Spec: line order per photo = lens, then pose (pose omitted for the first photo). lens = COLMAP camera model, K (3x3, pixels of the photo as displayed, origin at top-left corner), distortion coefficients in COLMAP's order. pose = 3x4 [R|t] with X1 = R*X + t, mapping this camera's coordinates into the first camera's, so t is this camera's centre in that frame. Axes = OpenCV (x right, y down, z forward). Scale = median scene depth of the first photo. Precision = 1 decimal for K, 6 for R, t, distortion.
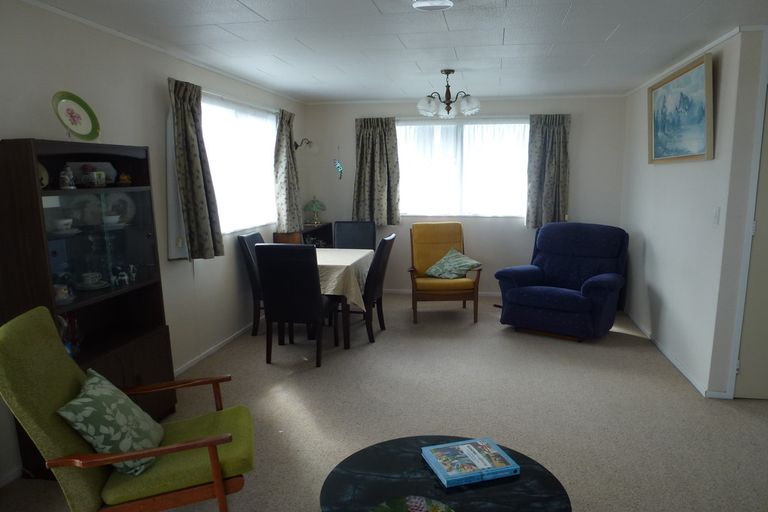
lens RADIAL K [[539.0, 0, 384.3], [0, 539.0, 281.7], [0, 0, 1]] dist [-0.050963, 0.000595]
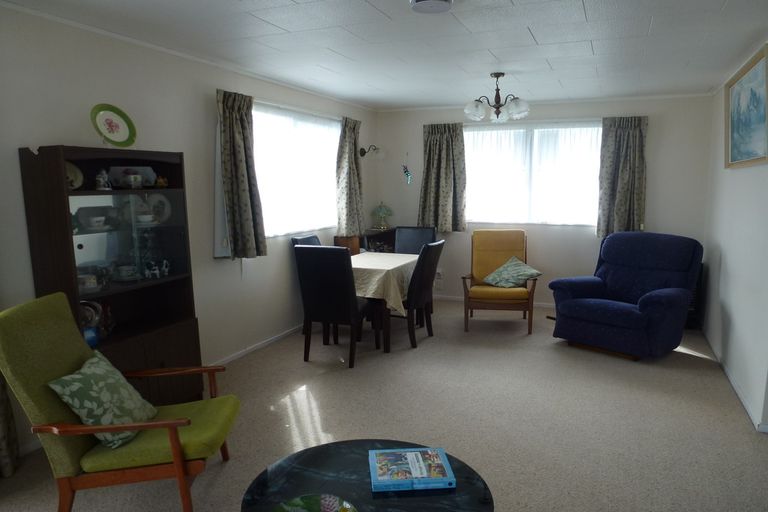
lens RADIAL K [[539.7, 0, 386.8], [0, 539.7, 277.2], [0, 0, 1]] dist [-0.050654, 0.002079]
pose [[0.978827, 0.036585, -0.201391, 0.130798], [-0.041112, 0.998986, -0.018339, 0.003044], [0.200516, 0.026230, 0.979339, 0.011320]]
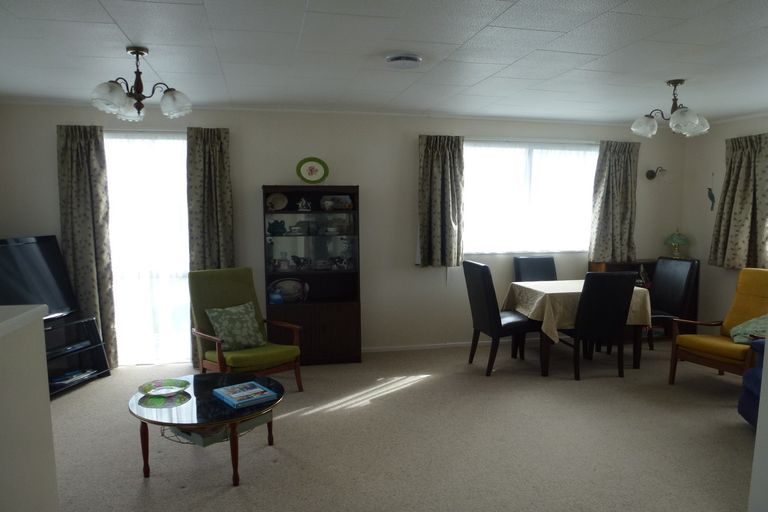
lens RADIAL K [[549.1, 0, 395.0], [0, 549.1, 271.8], [0, 0, 1]] dist [-0.046197, 0.004133]
pose [[0.420164, 0.113523, -0.900319, 0.725004], [-0.178613, 0.983081, 0.040603, -0.059534], [0.889697, 0.143749, 0.433332, 0.288298]]
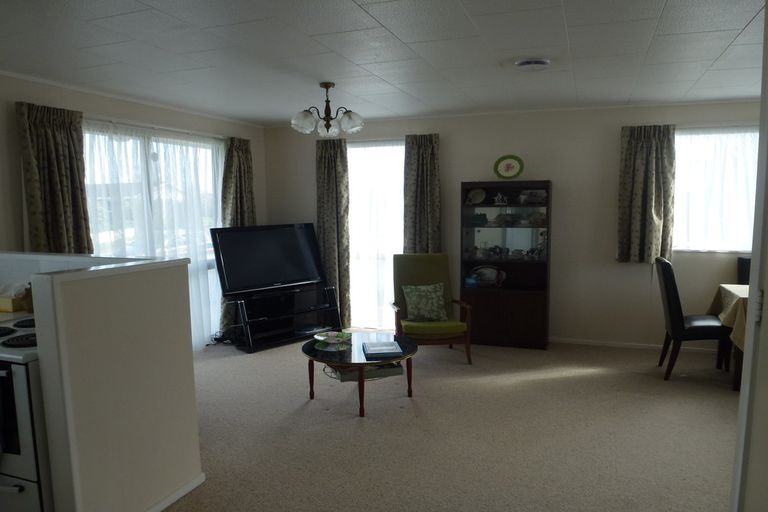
lens RADIAL K [[549.1, 0, 395.0], [0, 549.1, 271.8], [0, 0, 1]] dist [-0.046197, 0.004133]
pose [[-0.131609, 0.130173, -0.982718, 0.872758], [-0.183897, 0.970927, 0.153239, -0.100630], [0.974095, 0.200886, -0.103845, 0.512804]]
